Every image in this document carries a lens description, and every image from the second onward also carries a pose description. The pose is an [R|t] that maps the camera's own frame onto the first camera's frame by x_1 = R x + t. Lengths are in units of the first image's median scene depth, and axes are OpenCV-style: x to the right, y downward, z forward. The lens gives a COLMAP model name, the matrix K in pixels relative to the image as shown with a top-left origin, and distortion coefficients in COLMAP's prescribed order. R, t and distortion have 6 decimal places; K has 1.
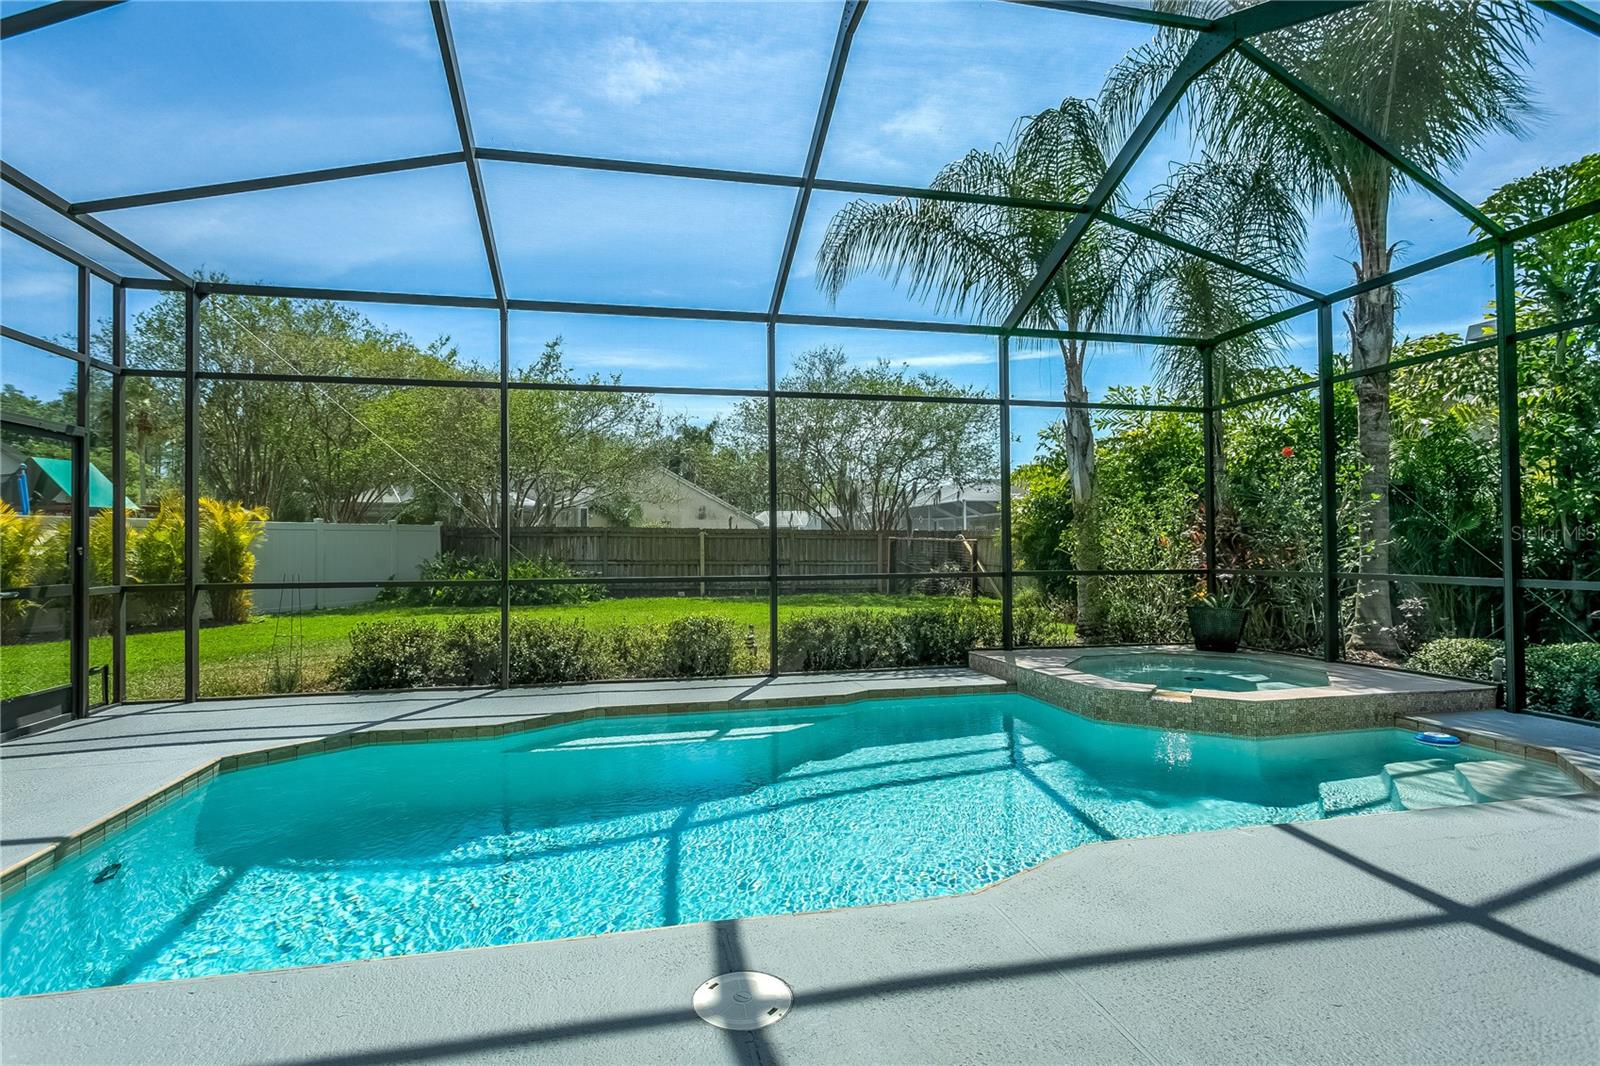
lens RADIAL K [[752.7, 0, 800.0], [0, 752.7, 533.0], [0, 0, 1]] dist [-0.001472, -0.000134]
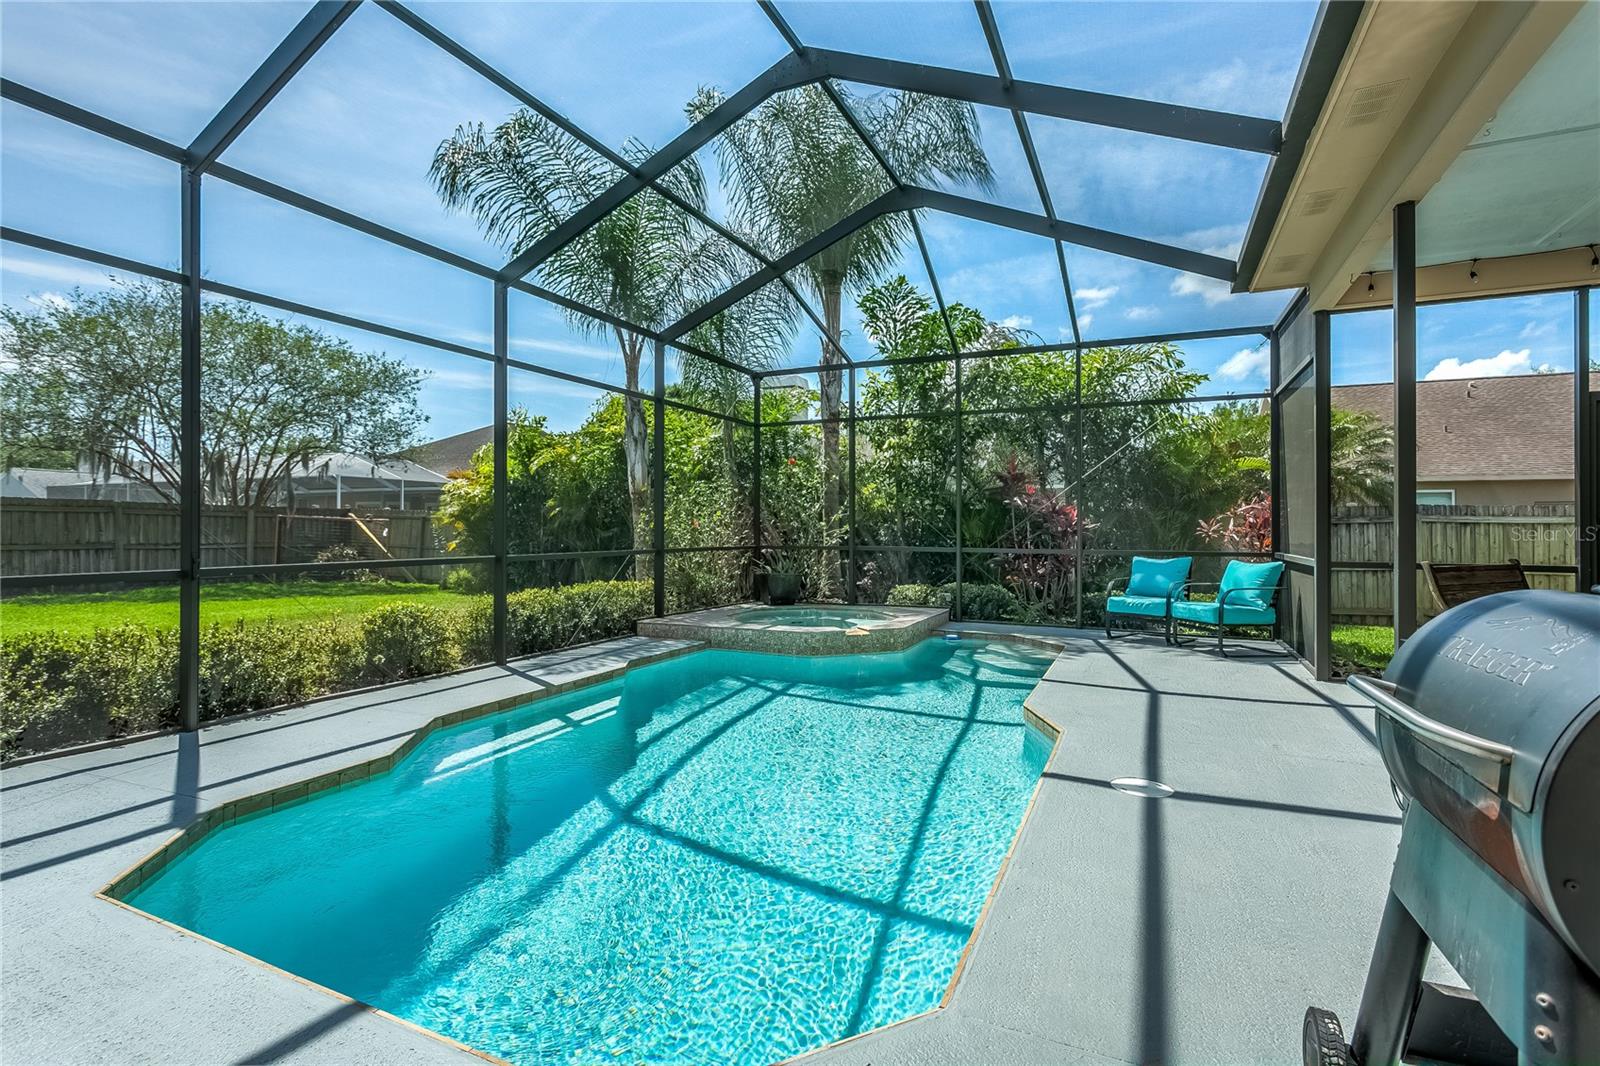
lens RADIAL K [[752.7, 0, 800.0], [0, 752.7, 533.0], [0, 0, 1]] dist [-0.001472, -0.000134]
pose [[0.601034, 0.008308, 0.799180, -0.492683], [-0.024295, 0.999674, 0.007879, 0.015664], [-0.798854, -0.024151, 0.601040, 0.162352]]
